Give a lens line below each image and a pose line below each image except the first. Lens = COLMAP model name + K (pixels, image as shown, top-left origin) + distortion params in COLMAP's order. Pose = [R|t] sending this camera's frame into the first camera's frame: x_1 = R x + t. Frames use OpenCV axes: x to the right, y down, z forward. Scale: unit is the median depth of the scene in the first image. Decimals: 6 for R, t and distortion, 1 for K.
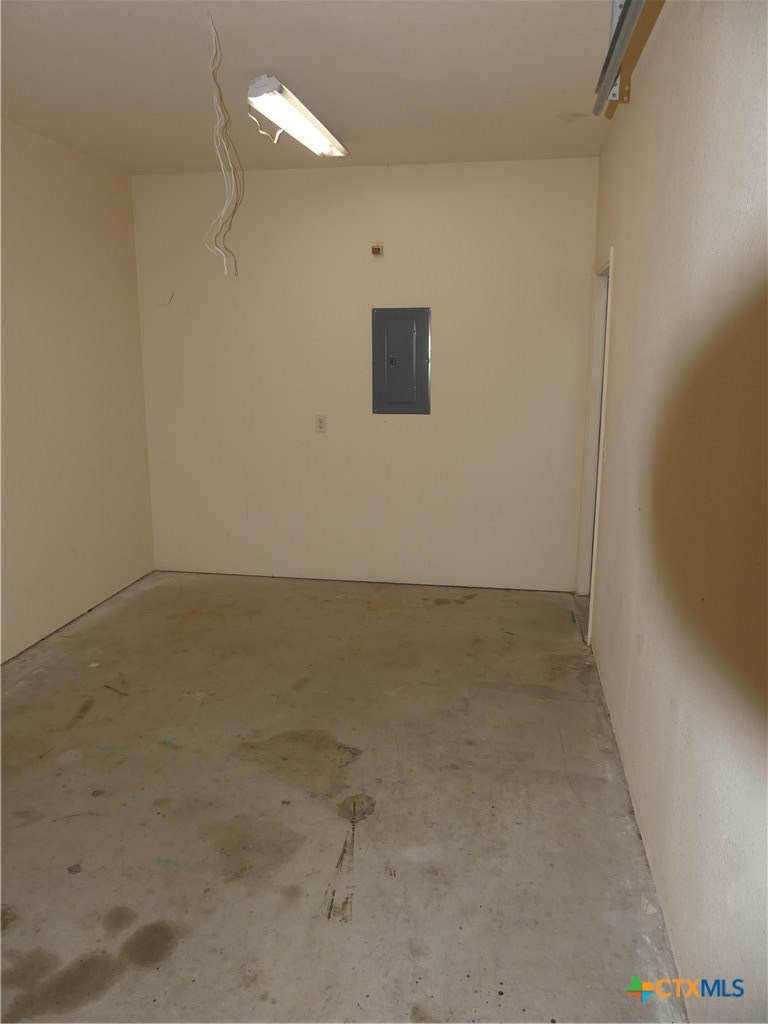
lens RADIAL K [[782.9, 0, 384.0], [0, 782.9, 512.0], [0, 0, 1]] dist [0.000233, 0.002928]
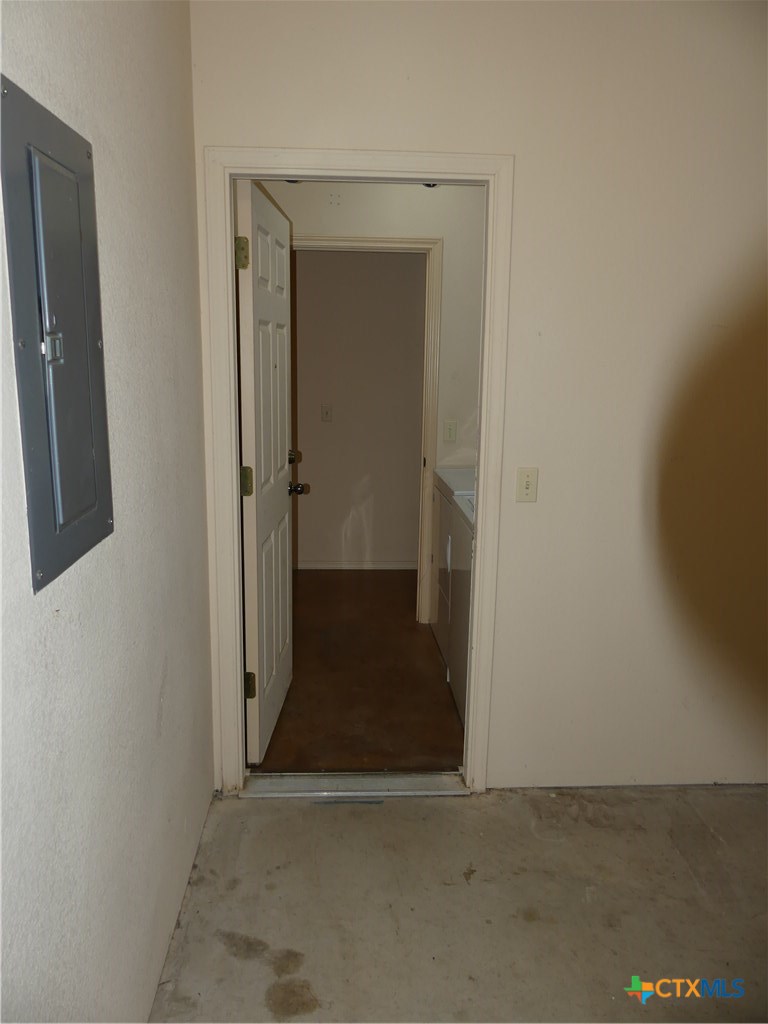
lens RADIAL K [[782.9, 0, 384.0], [0, 782.9, 512.0], [0, 0, 1]] dist [0.000233, 0.002928]
pose [[-0.215110, -0.211290, 0.953459, -0.383684], [0.185924, 0.949598, 0.252380, -0.301872], [-0.958728, 0.231561, -0.164984, 1.543200]]
